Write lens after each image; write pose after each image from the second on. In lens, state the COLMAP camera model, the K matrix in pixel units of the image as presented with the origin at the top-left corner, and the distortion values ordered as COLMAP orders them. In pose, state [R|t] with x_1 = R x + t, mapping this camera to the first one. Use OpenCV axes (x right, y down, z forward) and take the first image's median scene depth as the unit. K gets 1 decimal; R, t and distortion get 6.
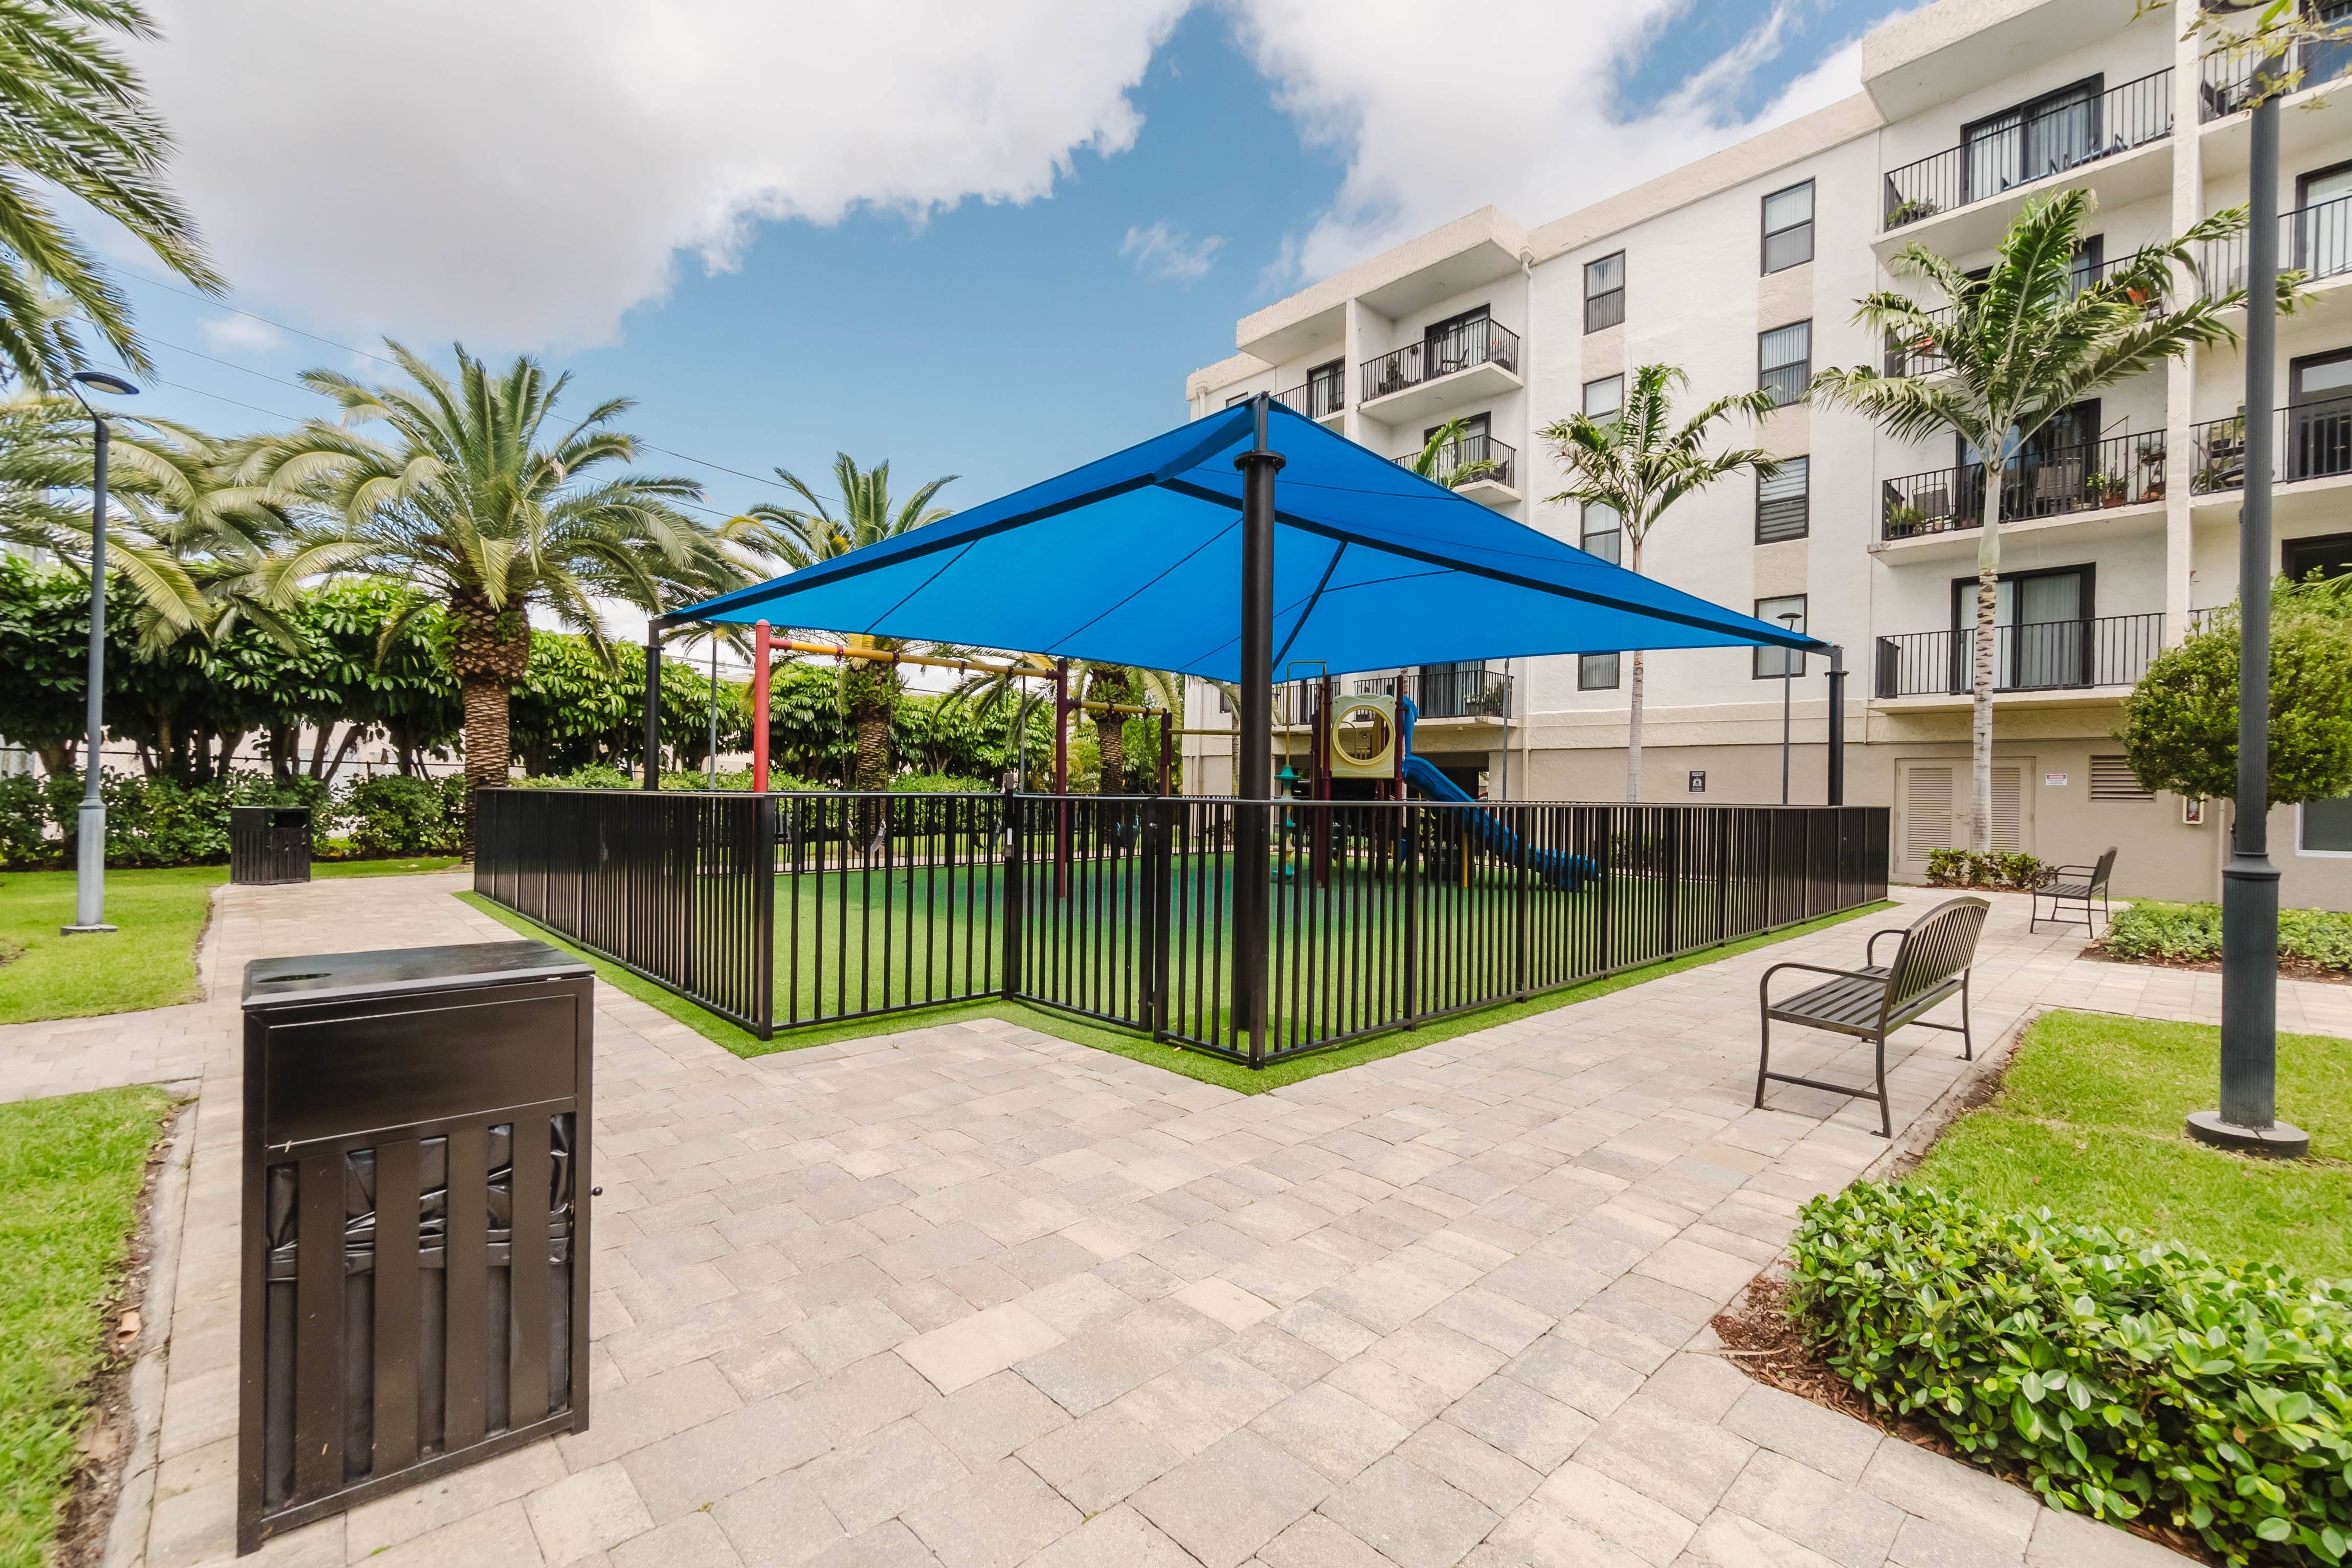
lens RADIAL K [[1000.1, 0, 1165.3], [0, 1000.1, 791.8], [0, 0, 1]] dist [-0.001720, 0.000004]
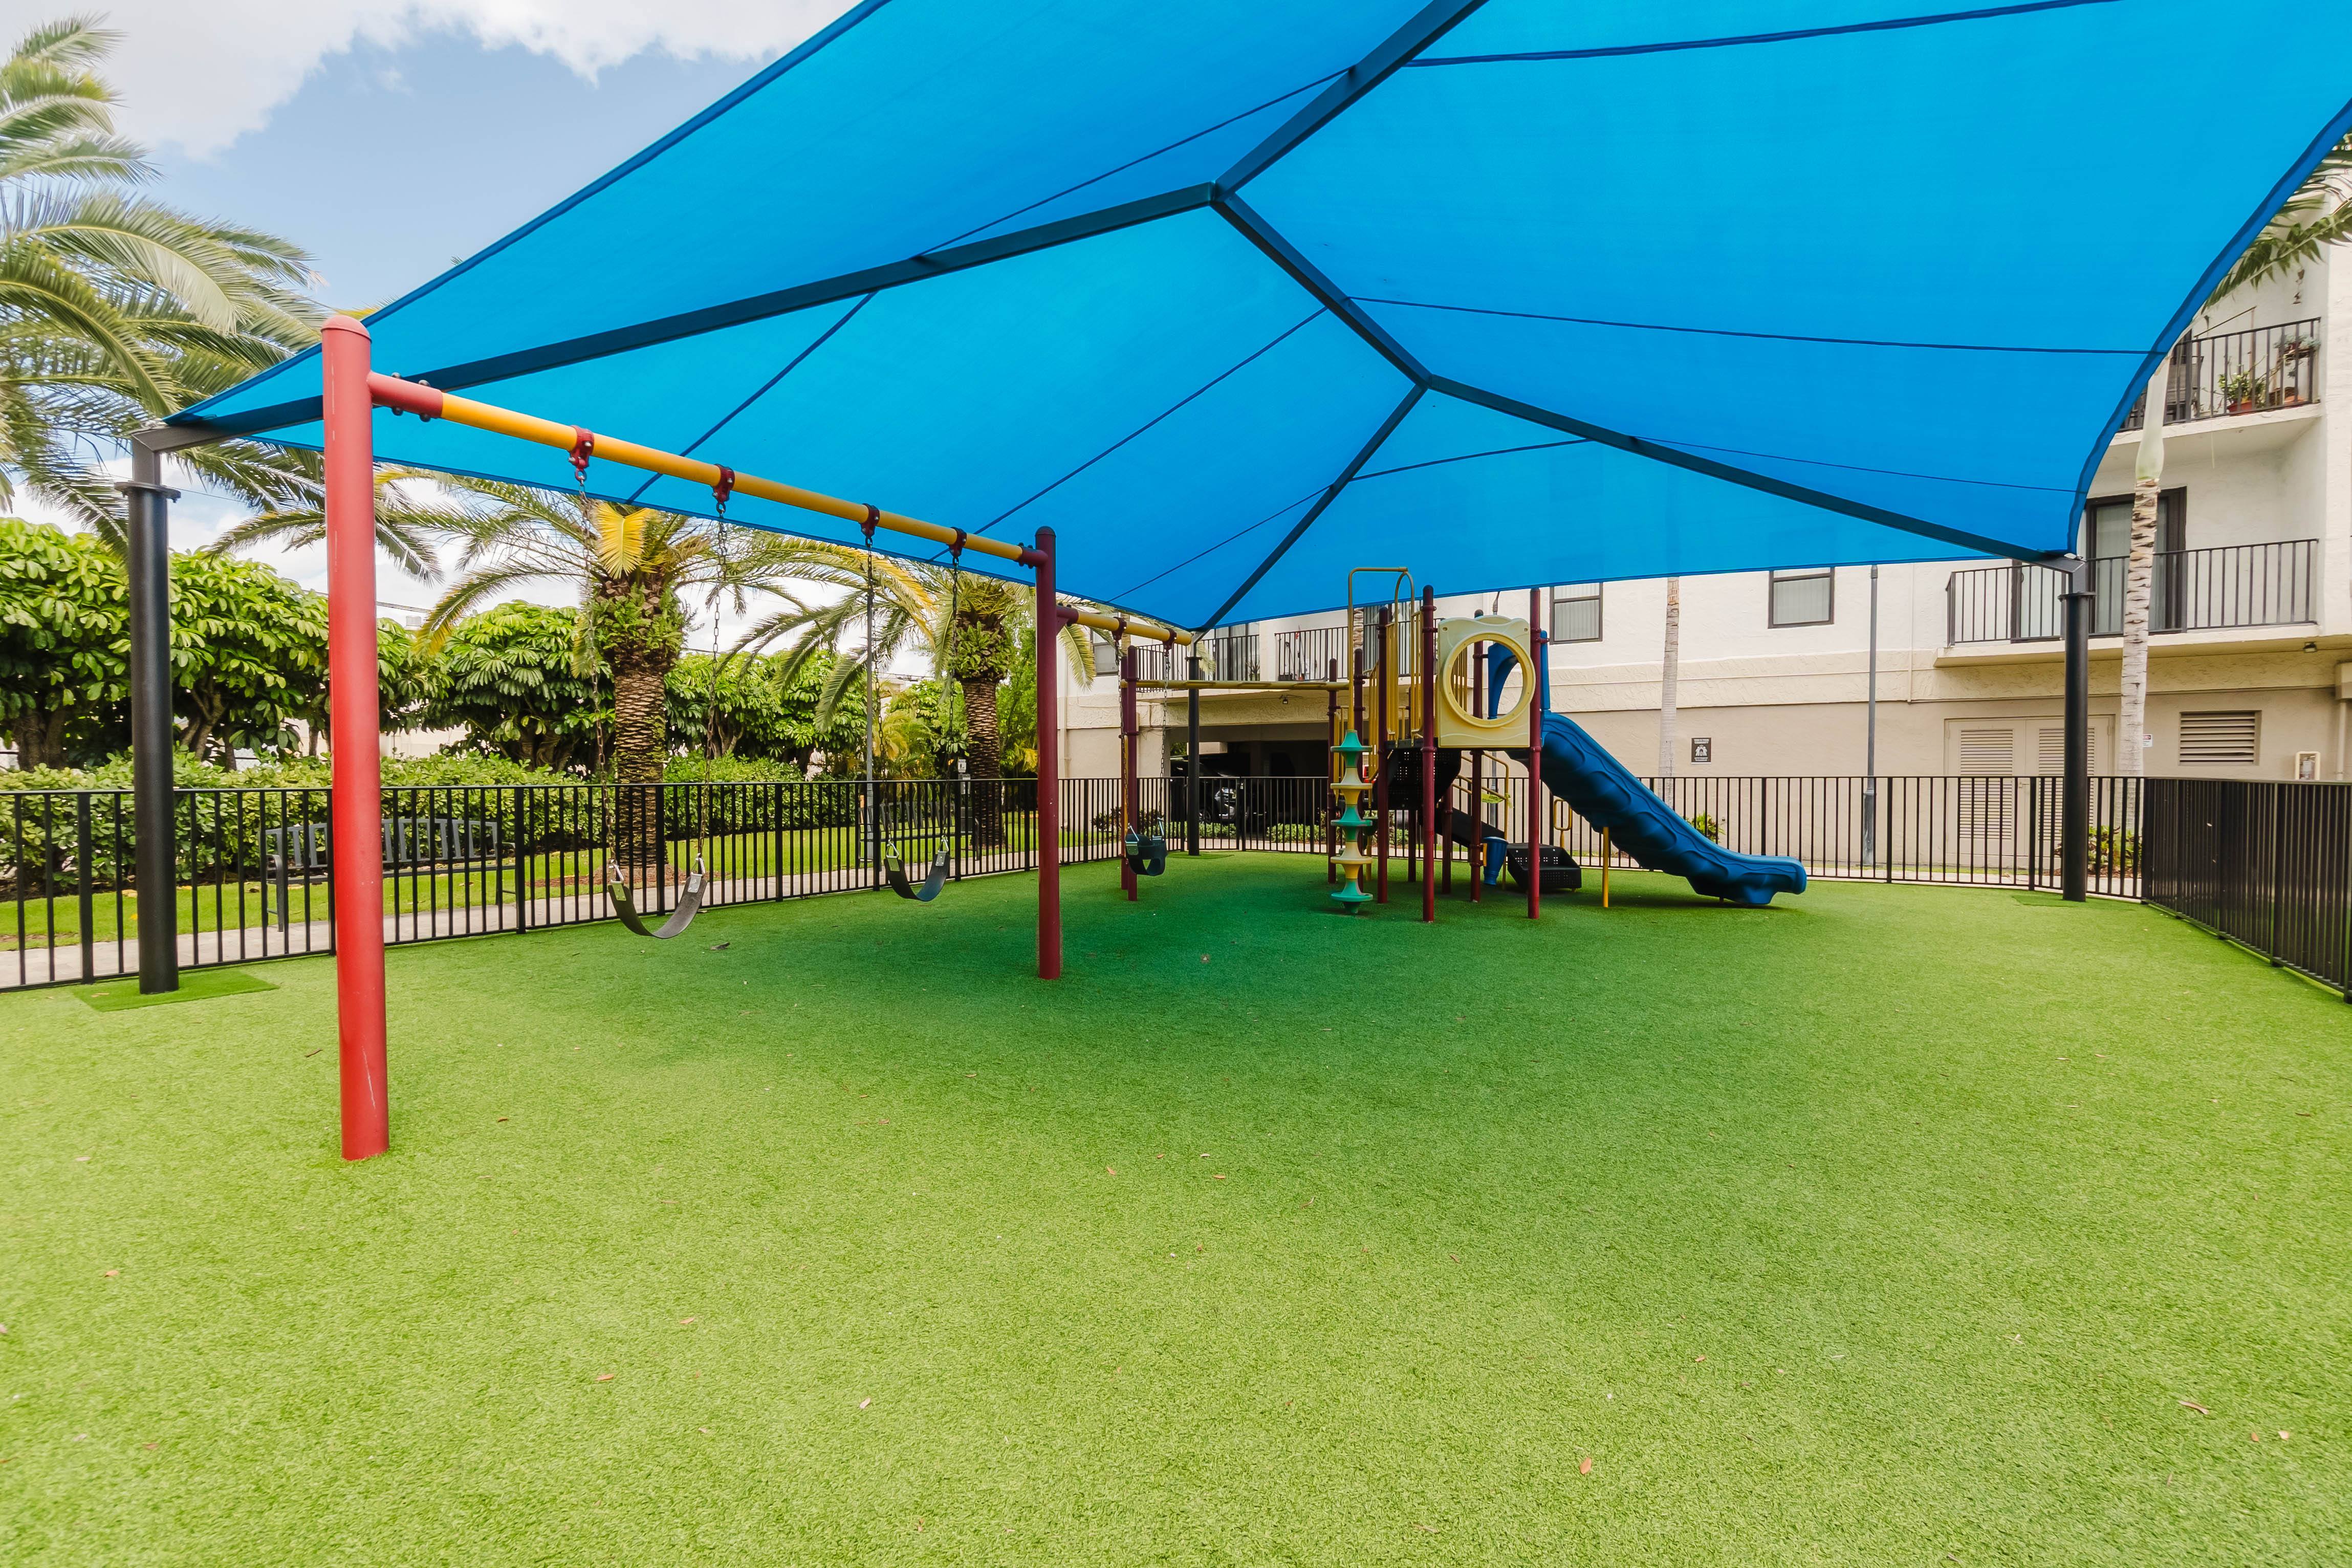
lens RADIAL K [[1000.1, 0, 1165.3], [0, 1000.1, 791.8], [0, 0, 1]] dist [-0.001720, 0.000004]
pose [[0.977347, -0.022453, 0.210448, -0.077073], [0.018135, 0.999584, 0.022423, -0.001903], [-0.210864, -0.018099, 0.977348, 0.231303]]
